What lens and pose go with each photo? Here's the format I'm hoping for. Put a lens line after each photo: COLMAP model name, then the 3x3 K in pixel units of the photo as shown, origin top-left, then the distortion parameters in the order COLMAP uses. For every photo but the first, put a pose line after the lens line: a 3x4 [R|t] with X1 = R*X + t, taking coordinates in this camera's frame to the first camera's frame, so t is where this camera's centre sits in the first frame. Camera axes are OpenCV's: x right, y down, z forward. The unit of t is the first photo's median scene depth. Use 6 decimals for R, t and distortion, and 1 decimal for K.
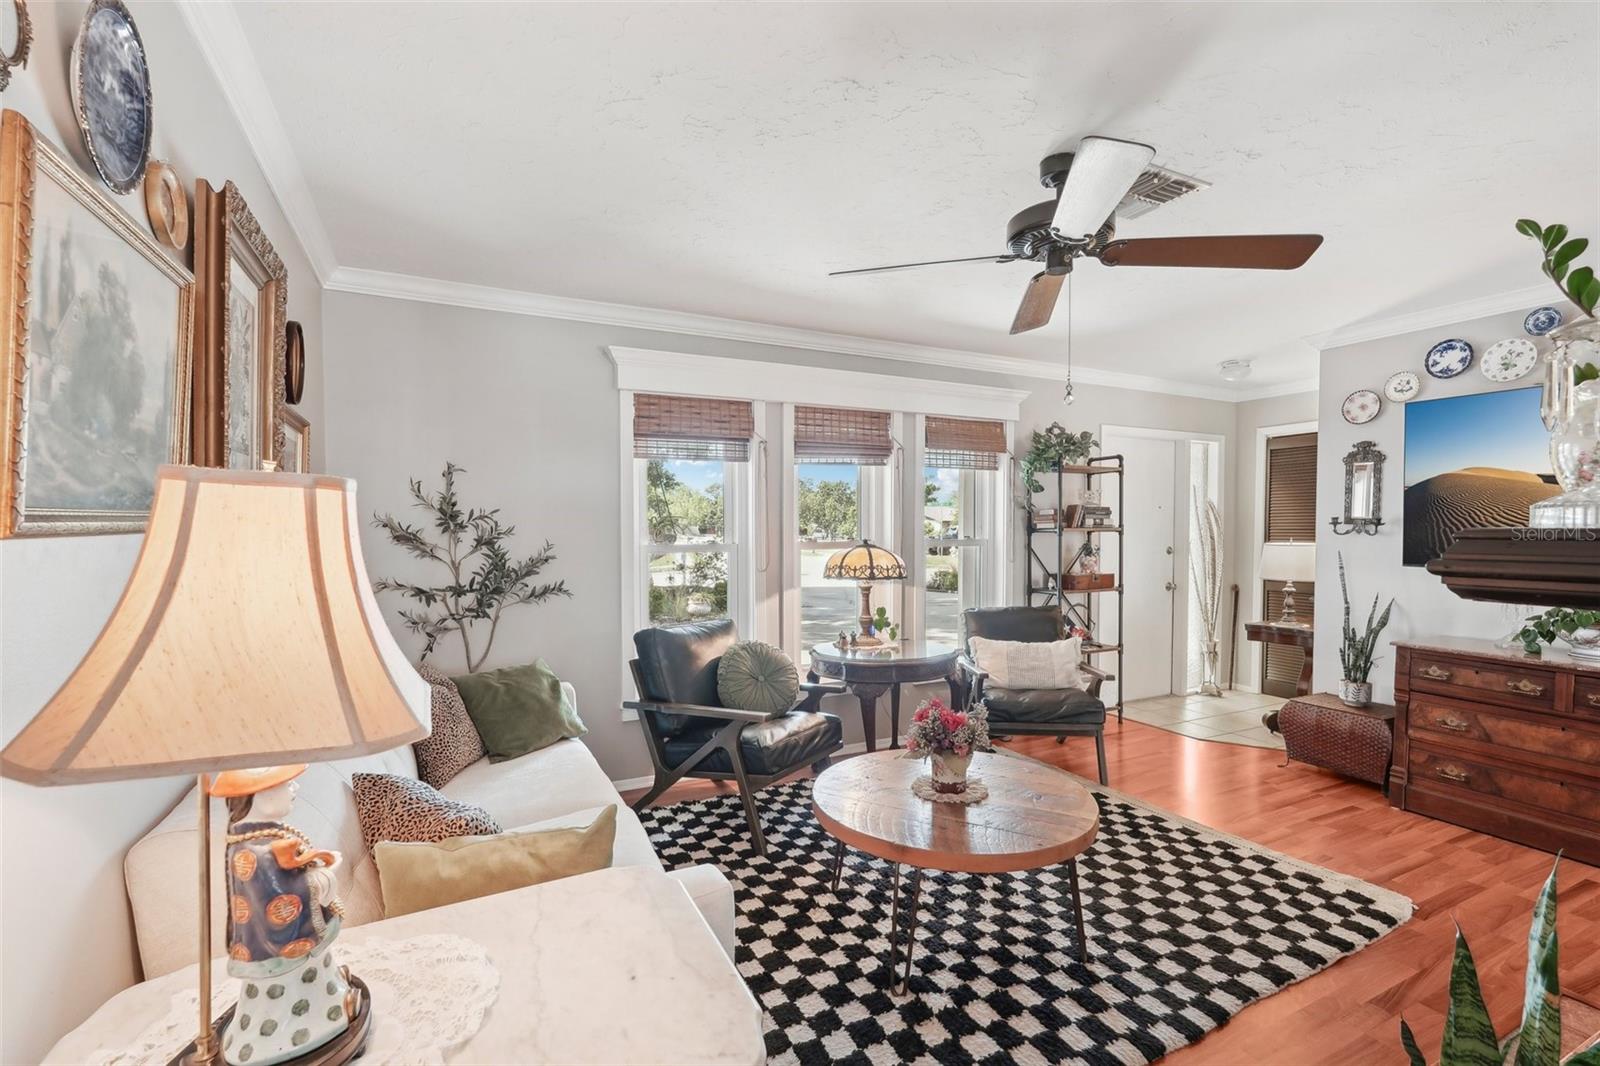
lens RADIAL K [[707.8, 0, 800.6], [0, 707.8, 534.5], [0, 0, 1]] dist [-0.004528, 0.000692]
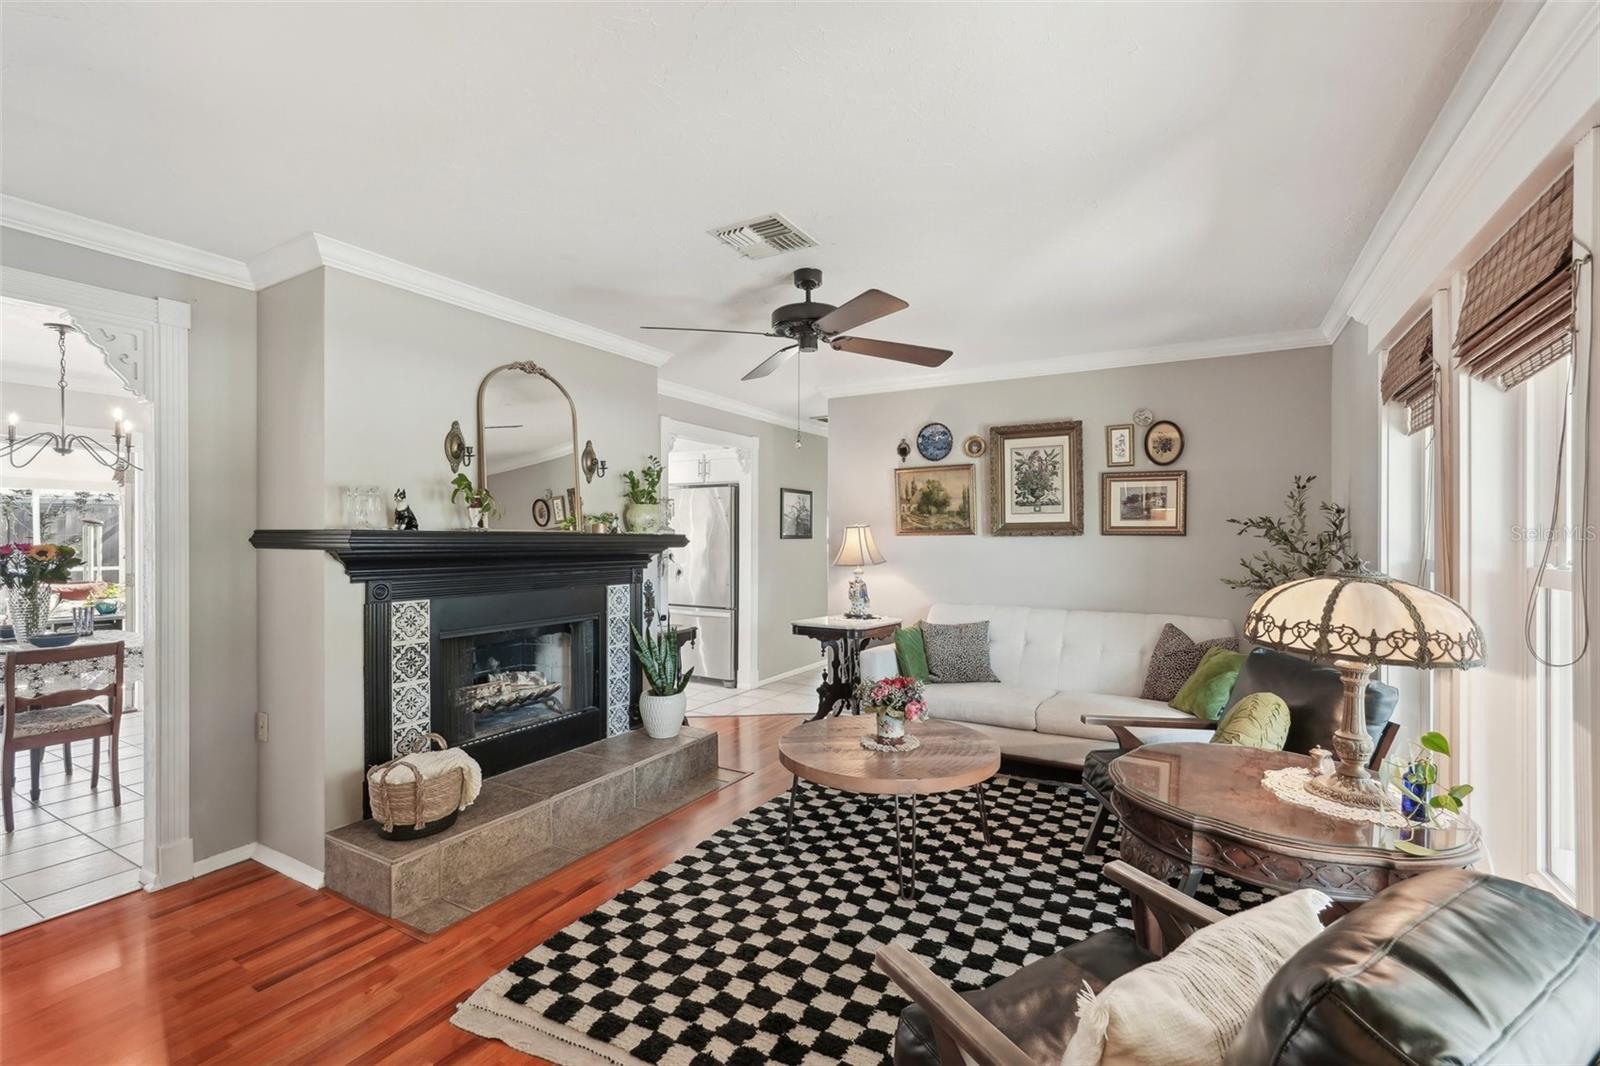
lens RADIAL K [[709.9, 0, 803.7], [0, 709.9, 535.8], [0, 0, 1]] dist [-0.004619, -0.000338]
pose [[-0.832131, 0.003236, -0.554570, 0.640691], [-0.006824, 0.999848, 0.016074, -0.015399], [0.554537, 0.017160, -0.831982, 1.216278]]
